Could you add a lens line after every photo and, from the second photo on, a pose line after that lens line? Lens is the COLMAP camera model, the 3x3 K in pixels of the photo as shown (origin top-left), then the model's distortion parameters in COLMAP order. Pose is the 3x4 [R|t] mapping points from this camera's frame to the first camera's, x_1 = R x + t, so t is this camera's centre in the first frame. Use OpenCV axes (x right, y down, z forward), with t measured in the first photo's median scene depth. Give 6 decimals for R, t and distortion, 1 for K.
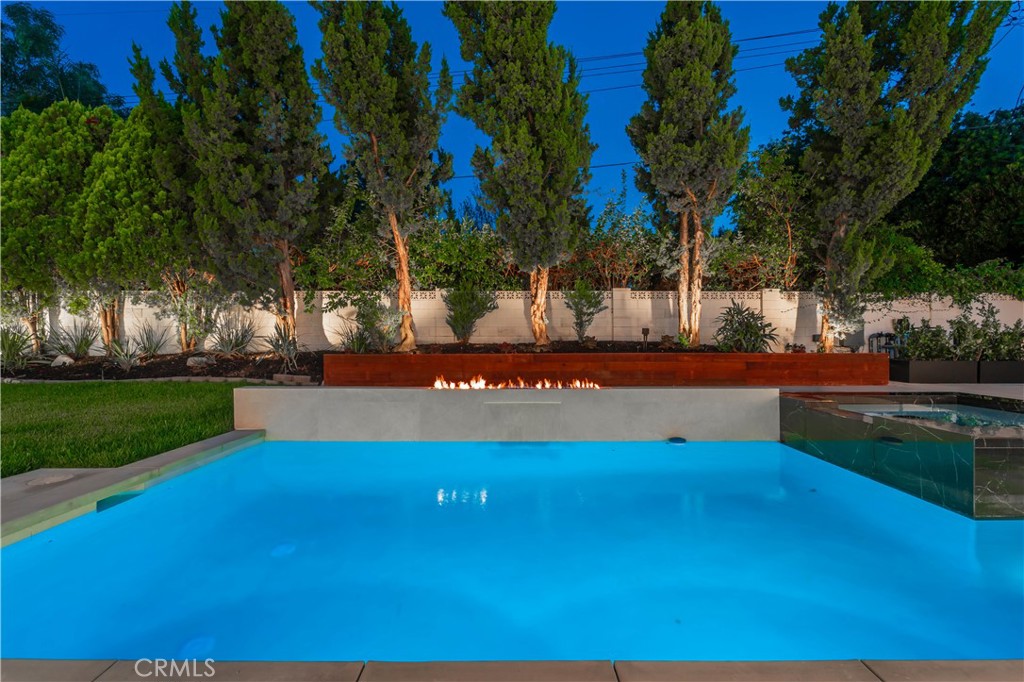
lens RADIAL K [[419.9, 0, 506.1], [0, 419.9, 339.8], [0, 0, 1]] dist [-0.003960, 0.000500]
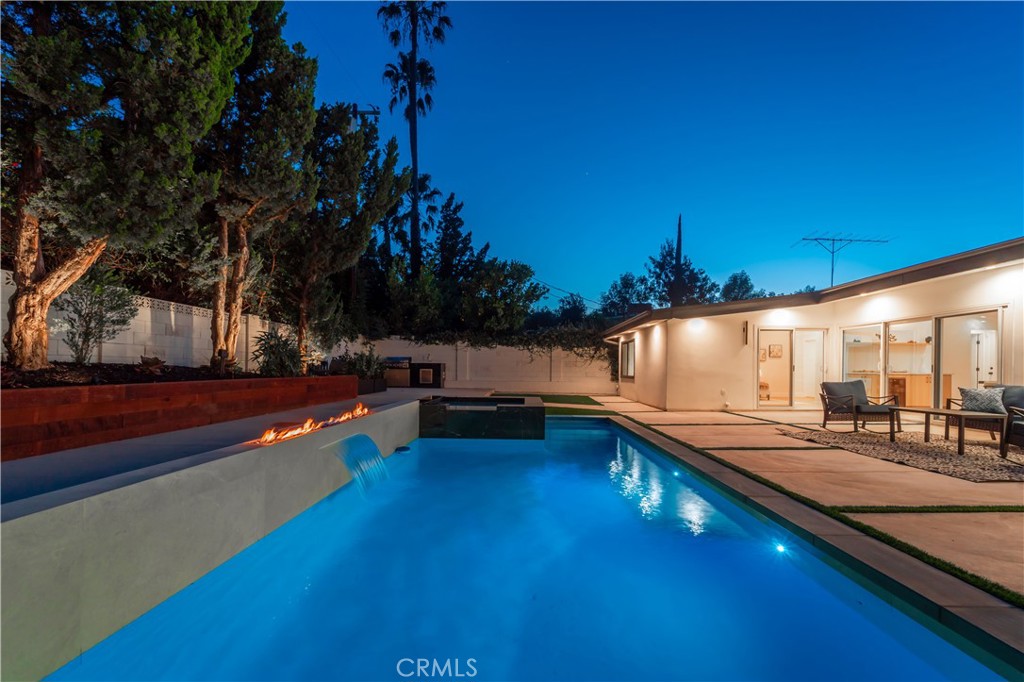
lens RADIAL K [[419.9, 0, 525.3], [0, 419.9, 373.1], [0, 0, 1]] dist [-0.003960, 0.000500]
pose [[-0.002992, -0.011102, 0.999934, -0.507327], [-0.013956, 0.999841, 0.011060, 0.001434], [-0.999898, -0.013922, -0.003146, 0.412359]]
